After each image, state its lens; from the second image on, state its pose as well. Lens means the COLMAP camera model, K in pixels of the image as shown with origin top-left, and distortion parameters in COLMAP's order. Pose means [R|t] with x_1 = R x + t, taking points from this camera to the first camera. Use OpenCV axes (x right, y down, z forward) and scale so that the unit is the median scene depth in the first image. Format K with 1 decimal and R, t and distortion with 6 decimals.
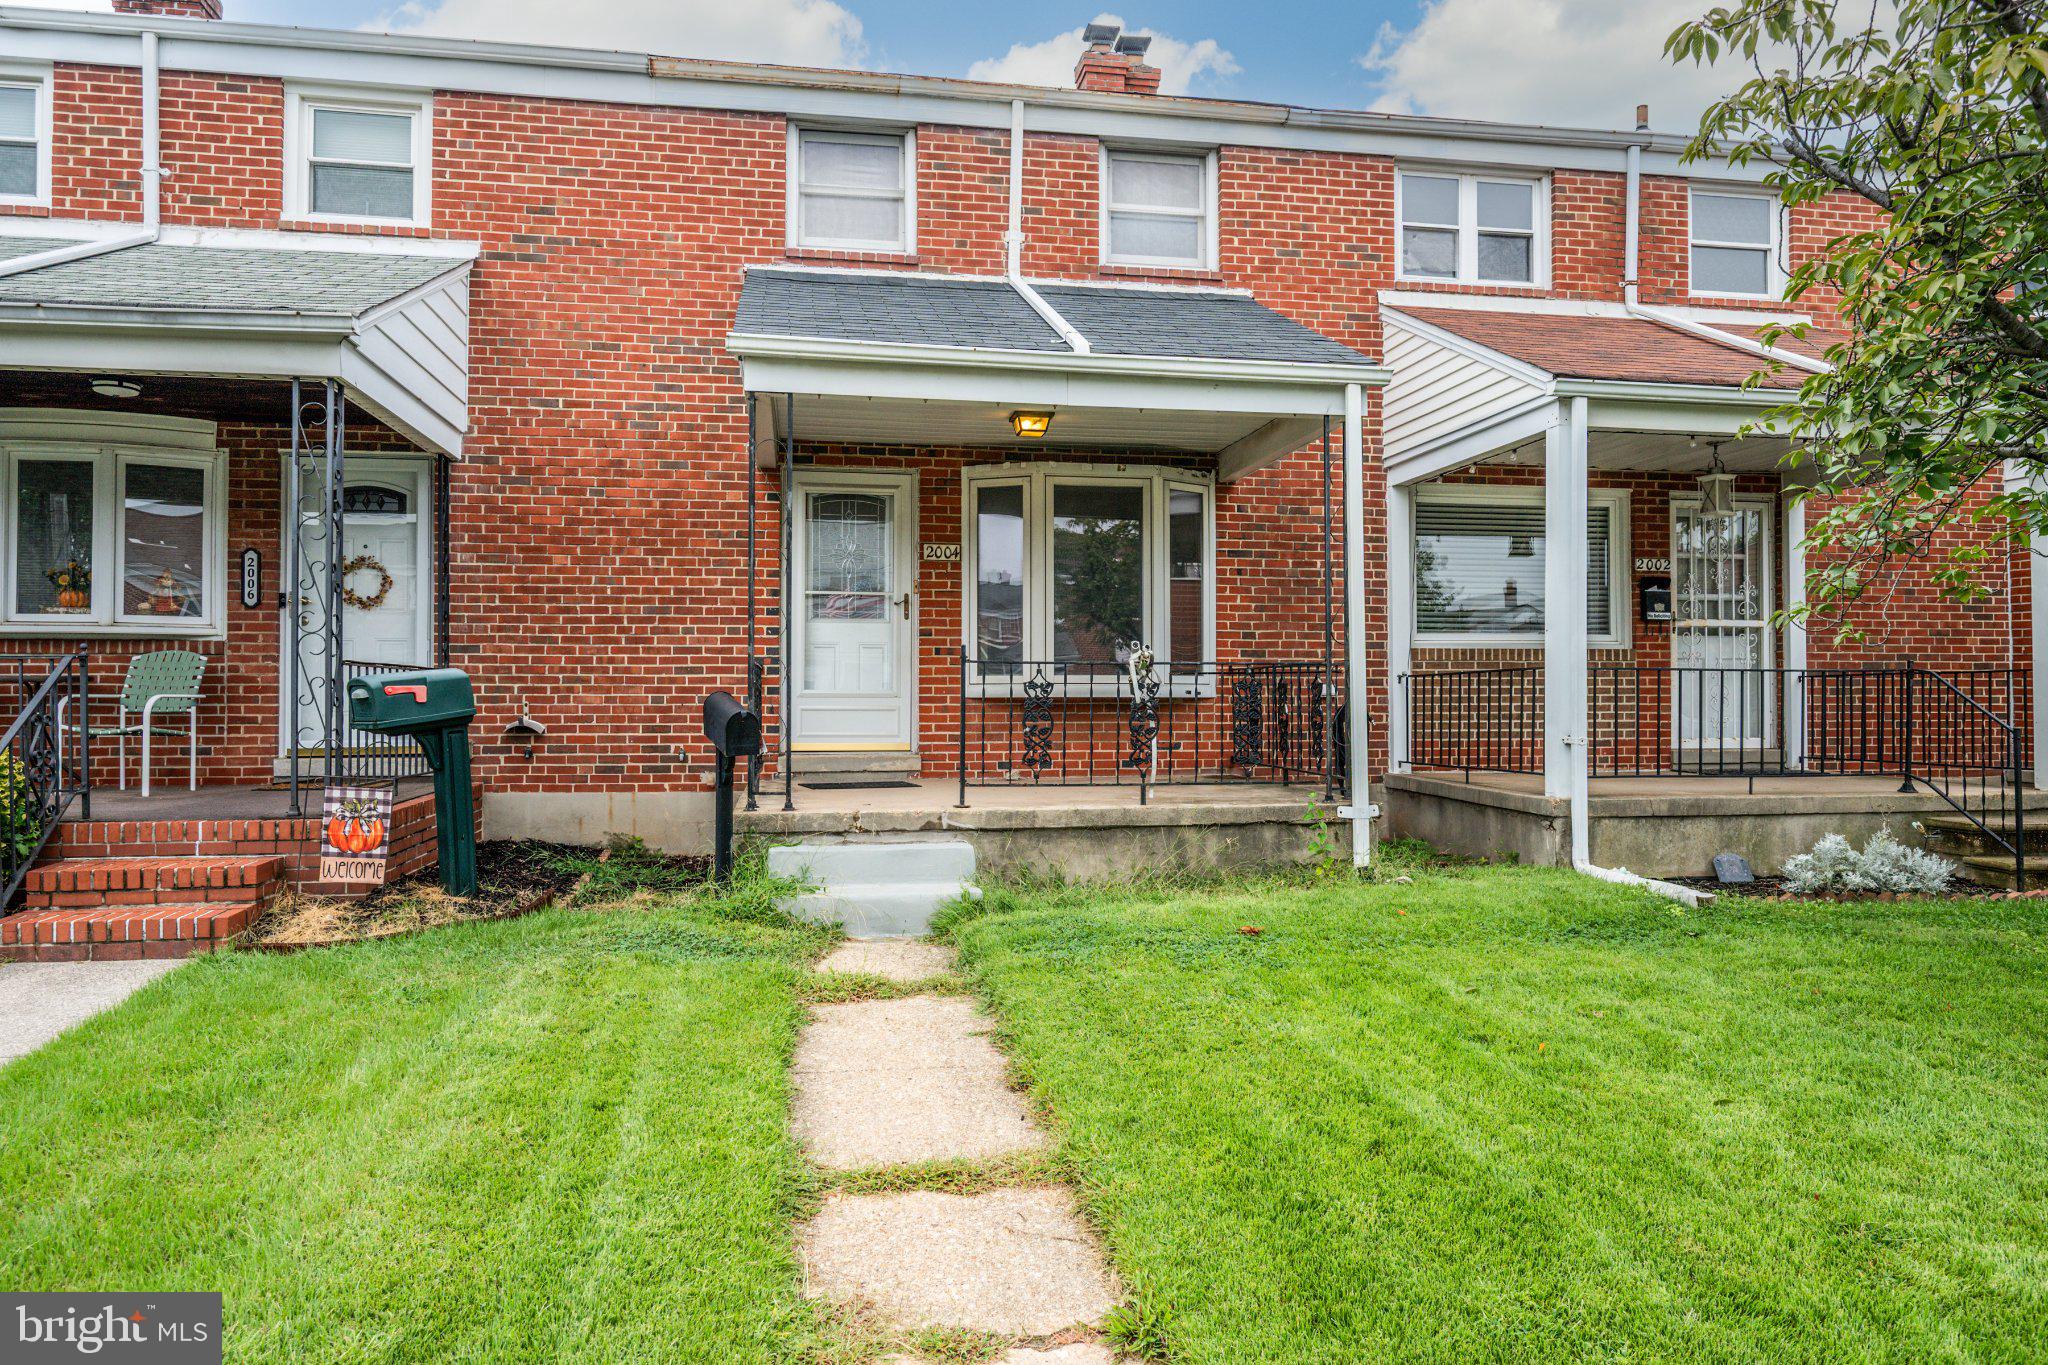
lens RADIAL K [[1347.7, 0, 1025.8], [0, 1347.7, 679.3], [0, 0, 1]] dist [-0.004437, 0.001266]
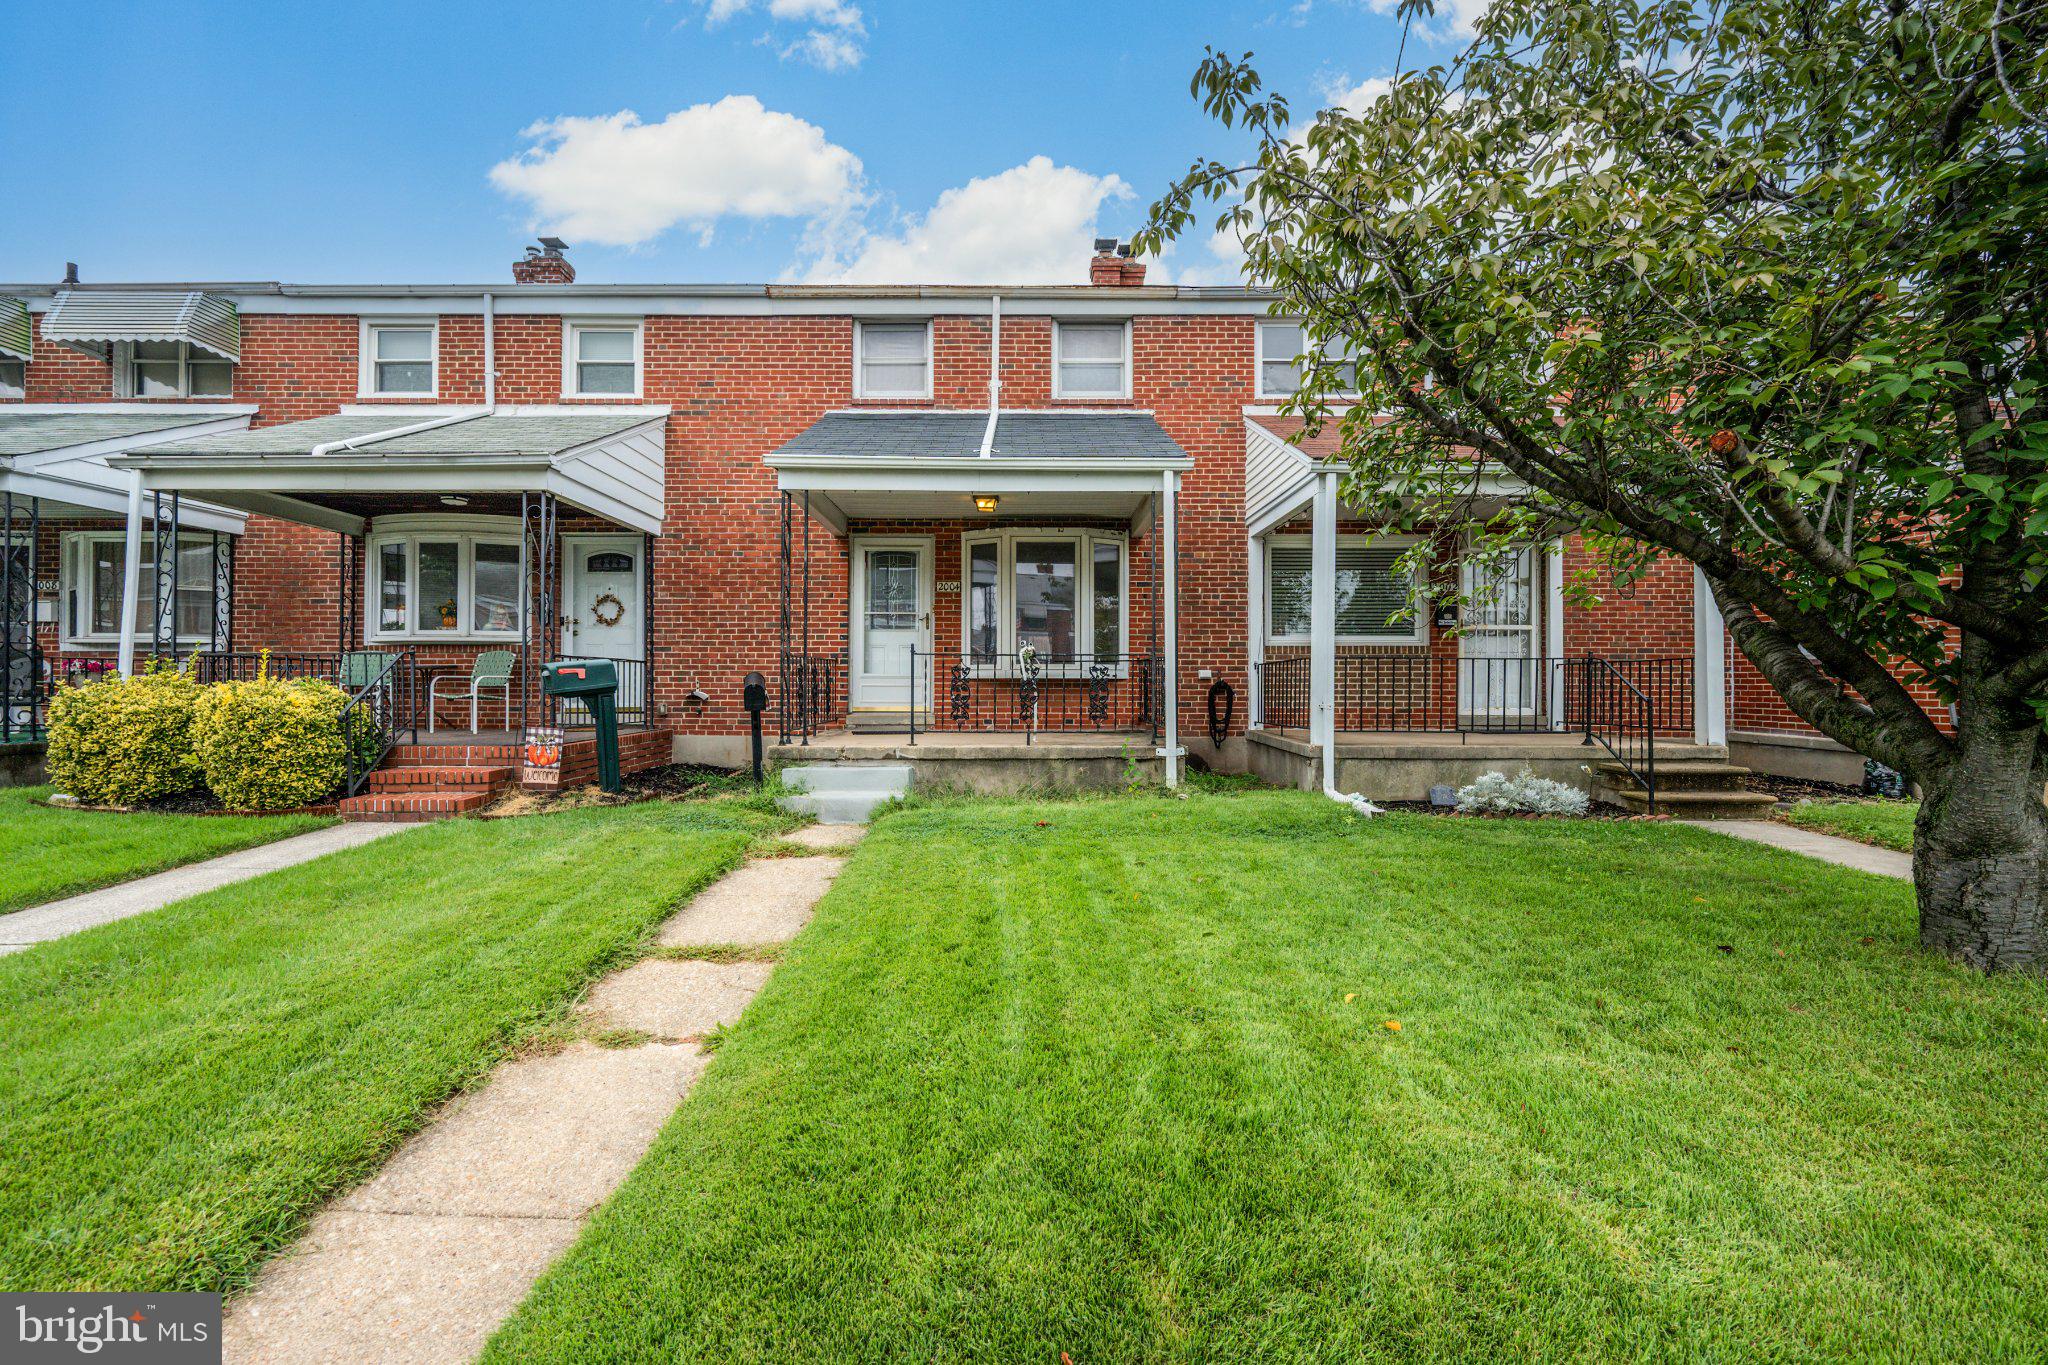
lens RADIAL K [[885.9, 0, 1021.2], [0, 885.9, 679.3], [0, 0, 1]] dist [0.004466, 0.000172]
pose [[0.985299, 0.000324, -0.170838, 0.221372], [0.000873, 0.999976, 0.006931, 0.008103], [0.170836, -0.006978, 0.985275, -0.012155]]
